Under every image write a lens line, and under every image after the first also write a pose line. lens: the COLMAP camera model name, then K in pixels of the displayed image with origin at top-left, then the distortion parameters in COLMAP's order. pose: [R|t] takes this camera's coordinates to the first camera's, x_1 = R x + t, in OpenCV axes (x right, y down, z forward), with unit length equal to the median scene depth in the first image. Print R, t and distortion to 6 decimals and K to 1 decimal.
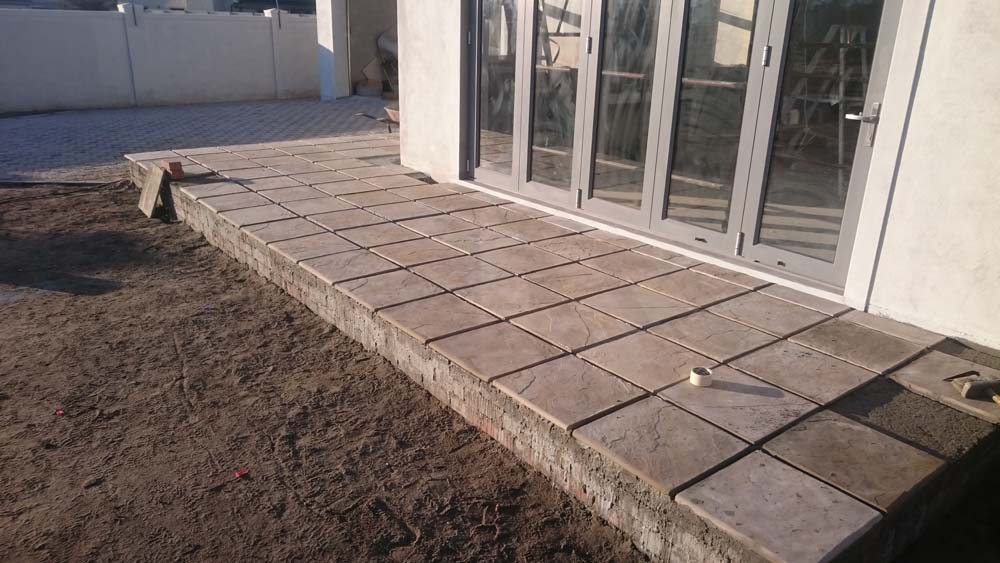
lens RADIAL K [[723.4, 0, 497.5], [0, 723.4, 286.4], [0, 0, 1]] dist [0.004866, -0.002843]
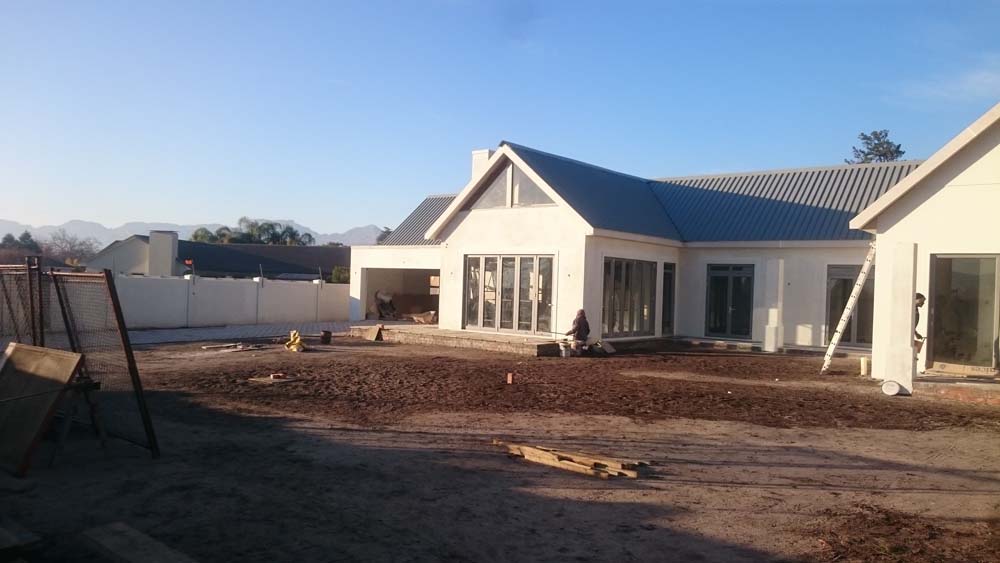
lens RADIAL K [[735.5, 0, 497.9], [0, 735.5, 304.0], [0, 0, 1]] dist [-0.005944, -0.028697]
pose [[0.975878, 0.002467, 0.218303, -0.696333], [0.066956, 0.948365, -0.310032, 0.907104], [-0.207796, 0.317170, 0.925324, -2.542619]]
